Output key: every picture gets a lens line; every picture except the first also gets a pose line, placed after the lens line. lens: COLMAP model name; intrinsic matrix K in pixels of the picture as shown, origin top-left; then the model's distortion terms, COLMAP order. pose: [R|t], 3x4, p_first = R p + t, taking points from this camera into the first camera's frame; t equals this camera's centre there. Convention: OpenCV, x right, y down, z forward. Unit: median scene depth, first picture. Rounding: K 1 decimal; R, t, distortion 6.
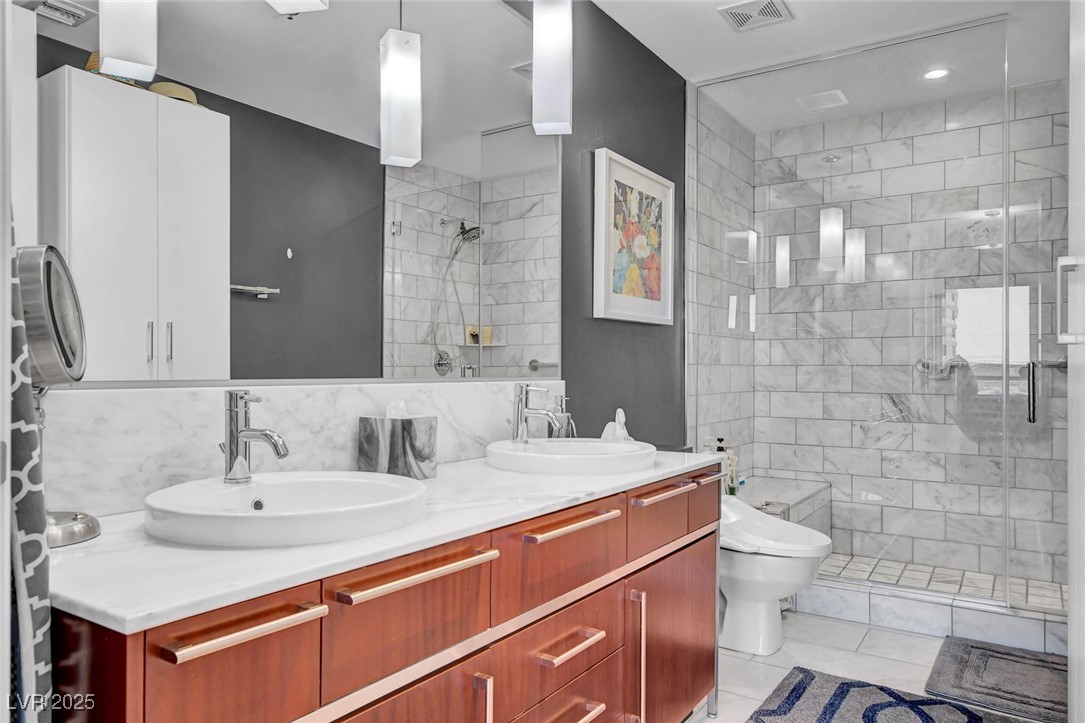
lens RADIAL K [[744.3, 0, 541.8], [0, 744.3, 365.6], [0, 0, 1]] dist [-0.000119, 0.000083]
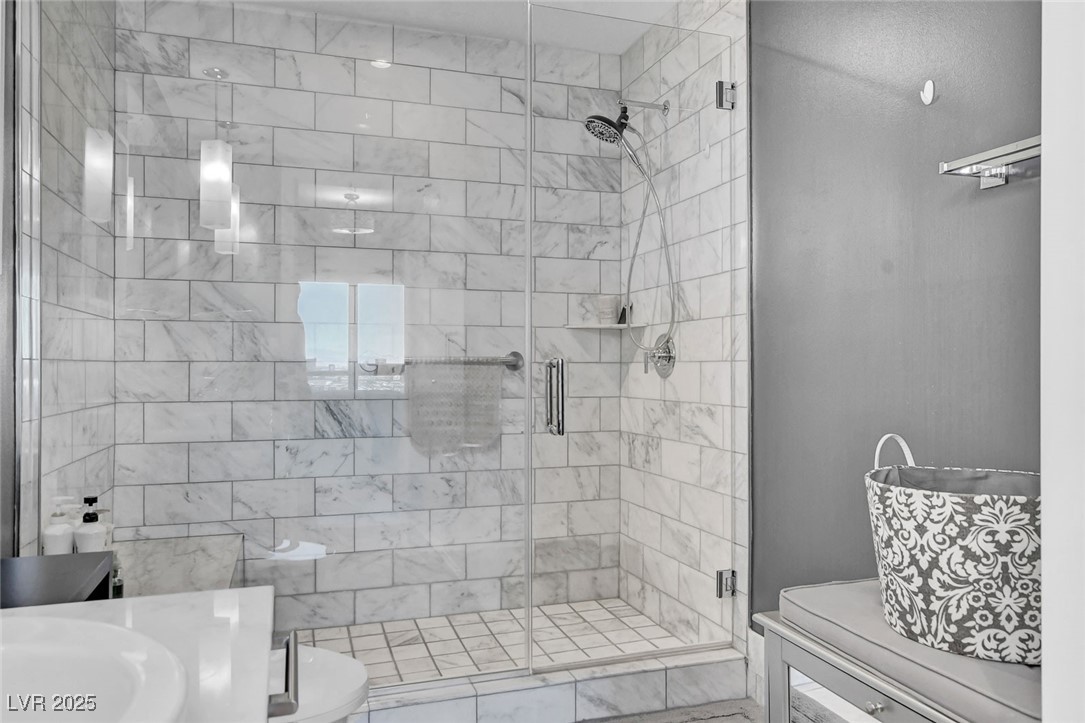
lens RADIAL K [[759.8, 0, 543.4], [0, 759.8, 366.4], [0, 0, 1]] dist [-0.009260, 0.009067]
pose [[0.613202, -0.001830, 0.789924, 0.008882], [-0.002674, 0.999987, 0.004393, 0.000298], [-0.789922, -0.004806, 0.613189, 0.381258]]
